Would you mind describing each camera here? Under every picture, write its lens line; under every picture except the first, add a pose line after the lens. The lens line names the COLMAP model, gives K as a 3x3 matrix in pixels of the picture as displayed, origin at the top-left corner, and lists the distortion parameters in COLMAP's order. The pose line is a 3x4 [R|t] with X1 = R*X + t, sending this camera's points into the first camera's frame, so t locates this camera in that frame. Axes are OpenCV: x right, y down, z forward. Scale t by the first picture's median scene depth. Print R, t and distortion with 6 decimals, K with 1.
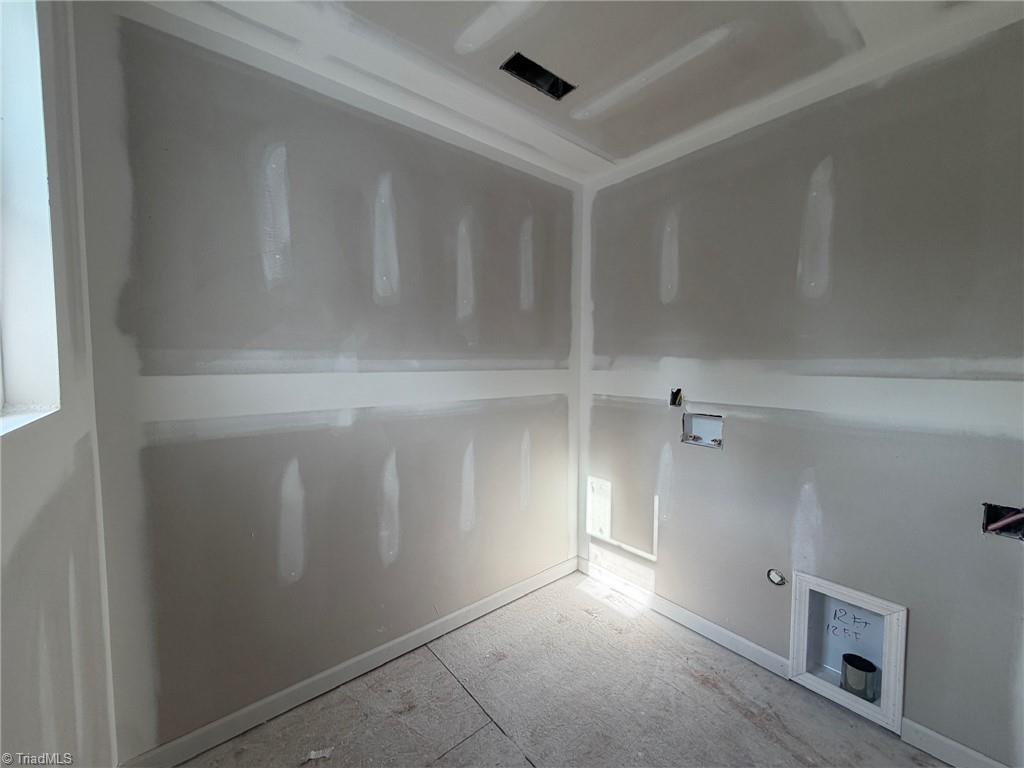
lens RADIAL K [[409.7, 0, 508.0], [0, 409.7, 383.5], [0, 0, 1]] dist [-0.000320, 0.000258]
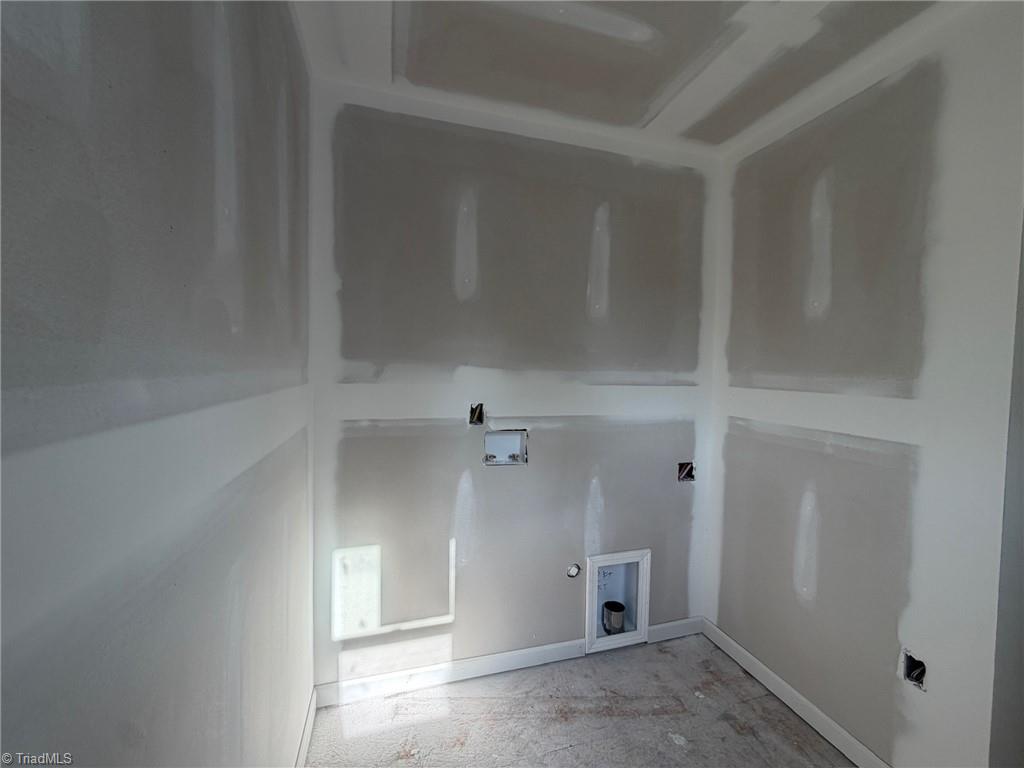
lens RADIAL K [[409.7, 0, 511.2], [0, 409.7, 383.1], [0, 0, 1]] dist [-0.000320, 0.000258]
pose [[0.384272, -0.034159, 0.922588, -0.342126], [0.032895, 0.999187, 0.023294, -0.047978], [-0.922634, 0.021397, 0.385084, 0.623810]]
